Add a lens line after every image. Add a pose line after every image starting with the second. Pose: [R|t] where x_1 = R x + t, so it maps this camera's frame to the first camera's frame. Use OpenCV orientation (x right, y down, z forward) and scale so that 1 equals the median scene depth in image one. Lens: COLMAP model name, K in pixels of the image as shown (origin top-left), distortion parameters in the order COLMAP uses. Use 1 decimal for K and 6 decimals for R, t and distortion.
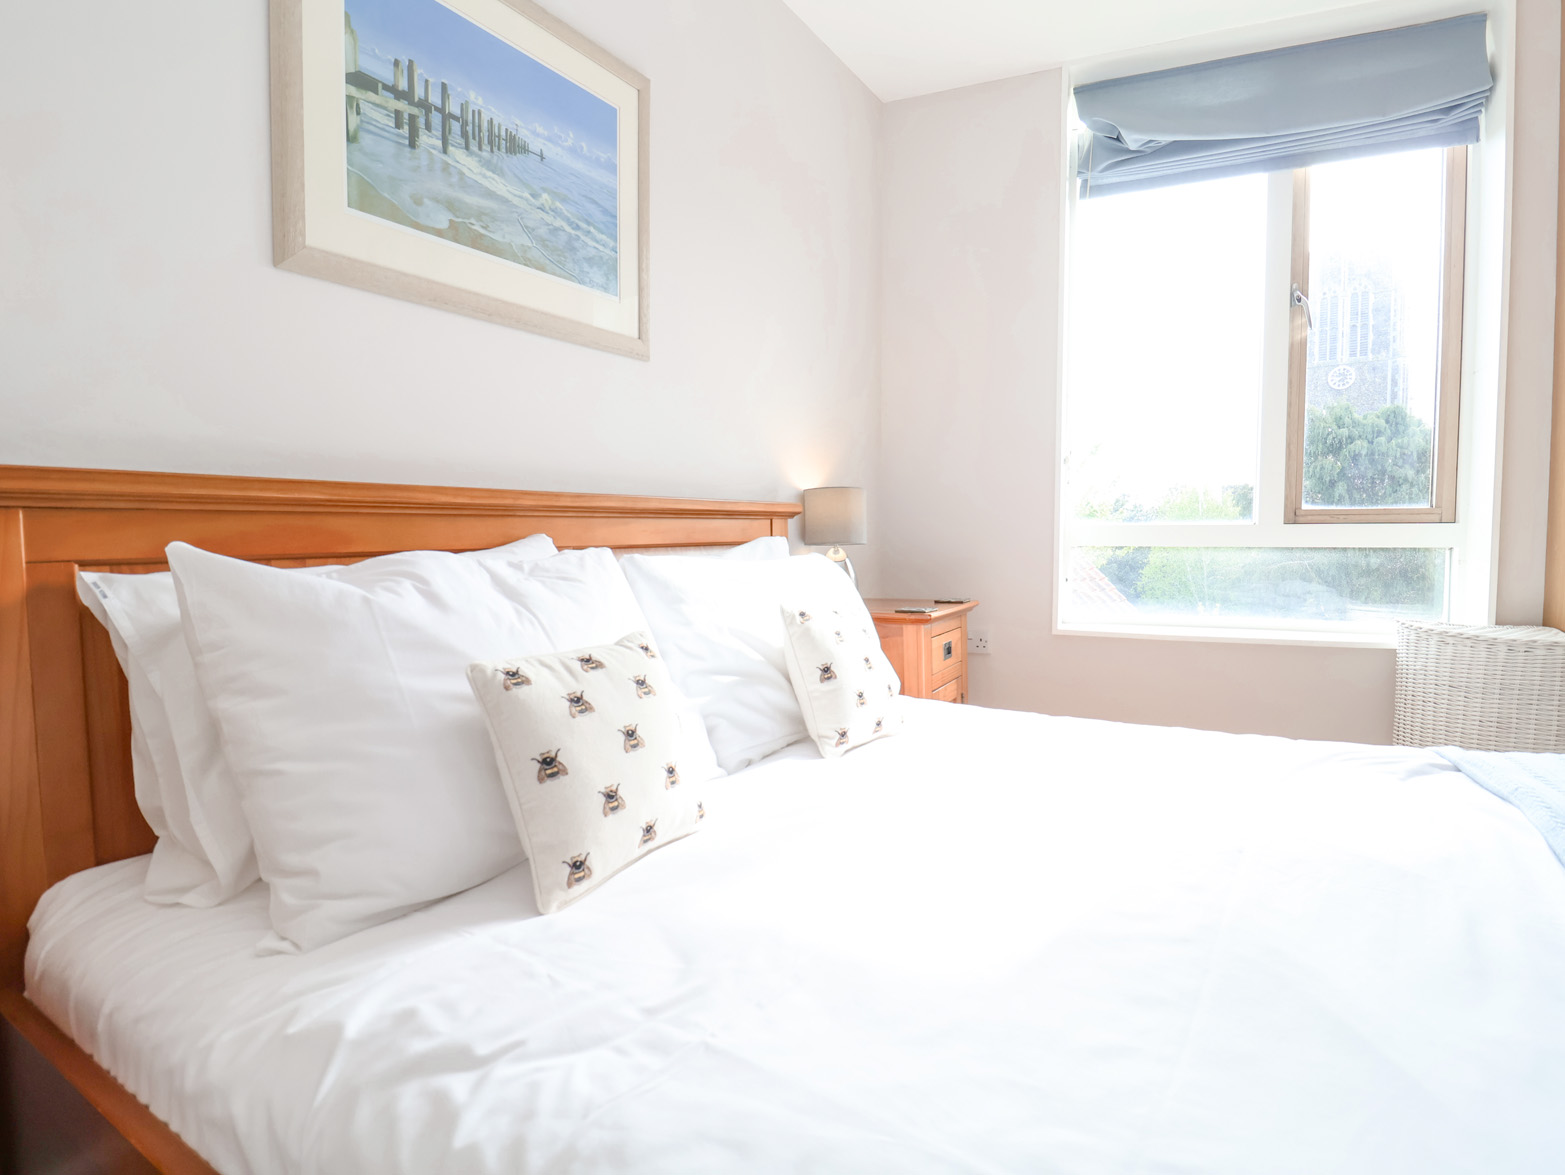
lens RADIAL K [[819.7, 0, 793.0], [0, 819.7, 581.5], [0, 0, 1]] dist [-0.002755, -0.001162]
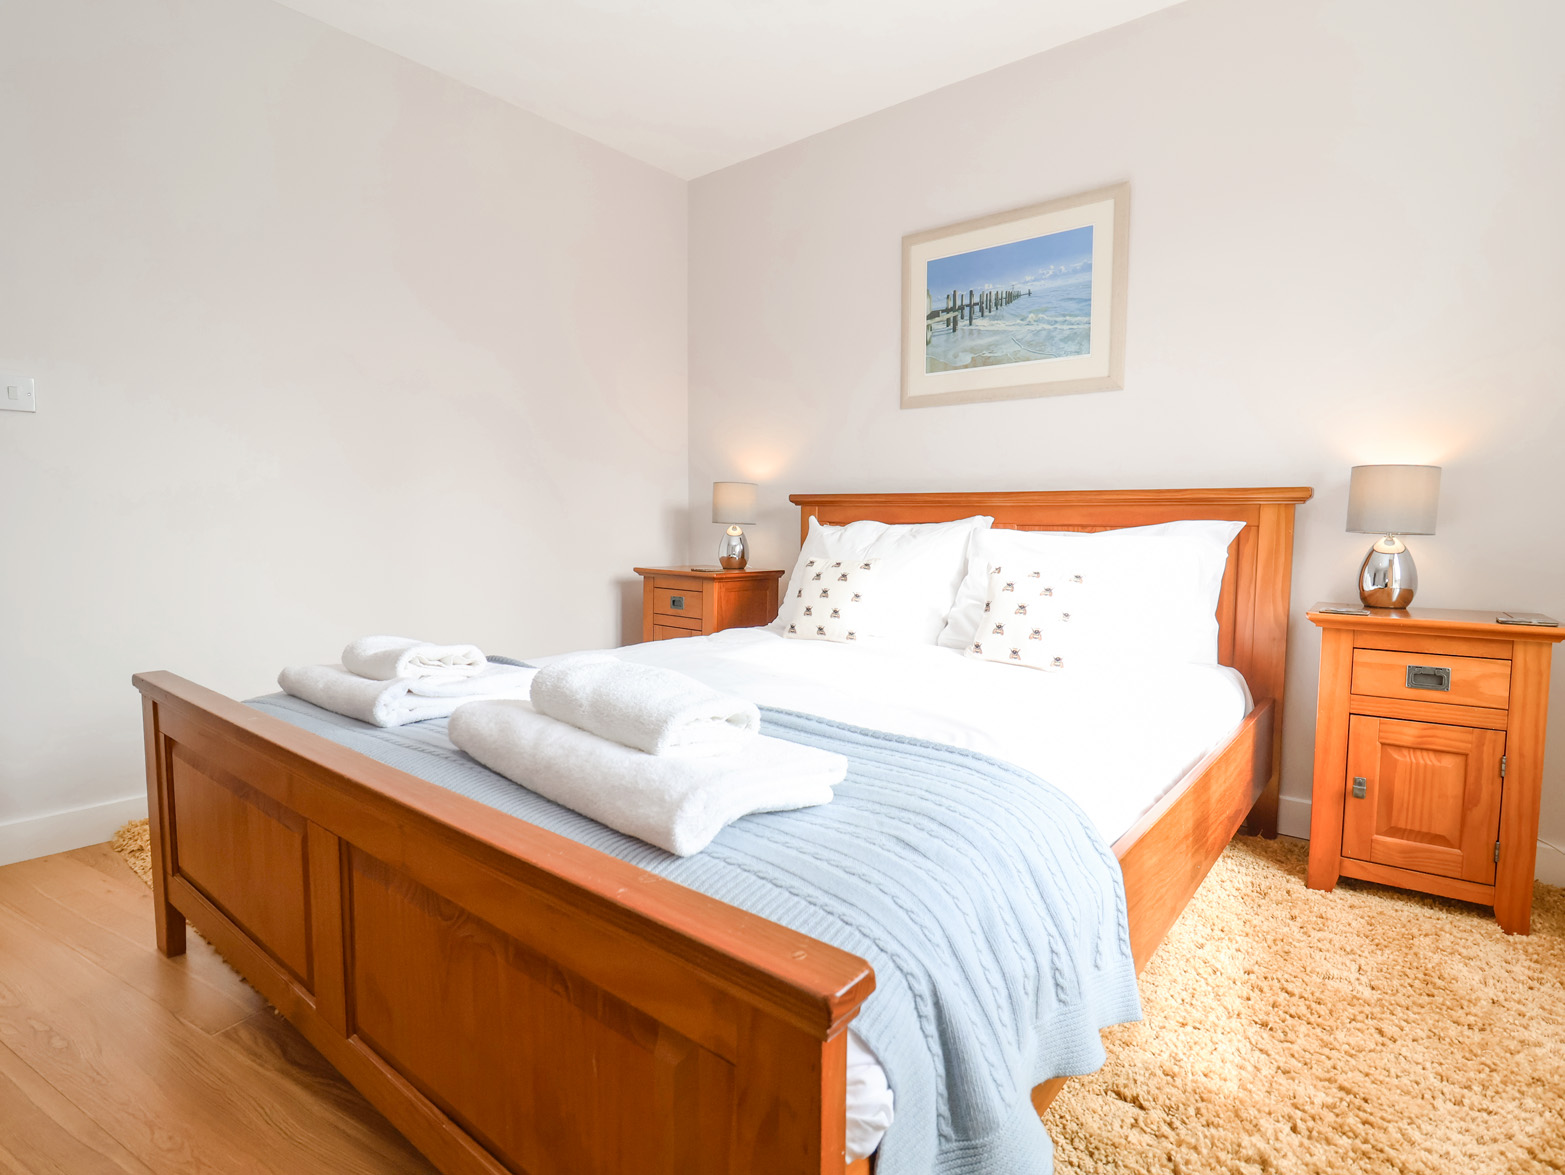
lens RADIAL K [[819.7, 0, 793.0], [0, 819.7, 581.5], [0, 0, 1]] dist [-0.002755, -0.001162]
pose [[-0.115440, 0.094248, -0.988833, 1.615807], [-0.056700, 0.993240, 0.101287, -0.073289], [0.991695, 0.067759, -0.109316, 0.798832]]
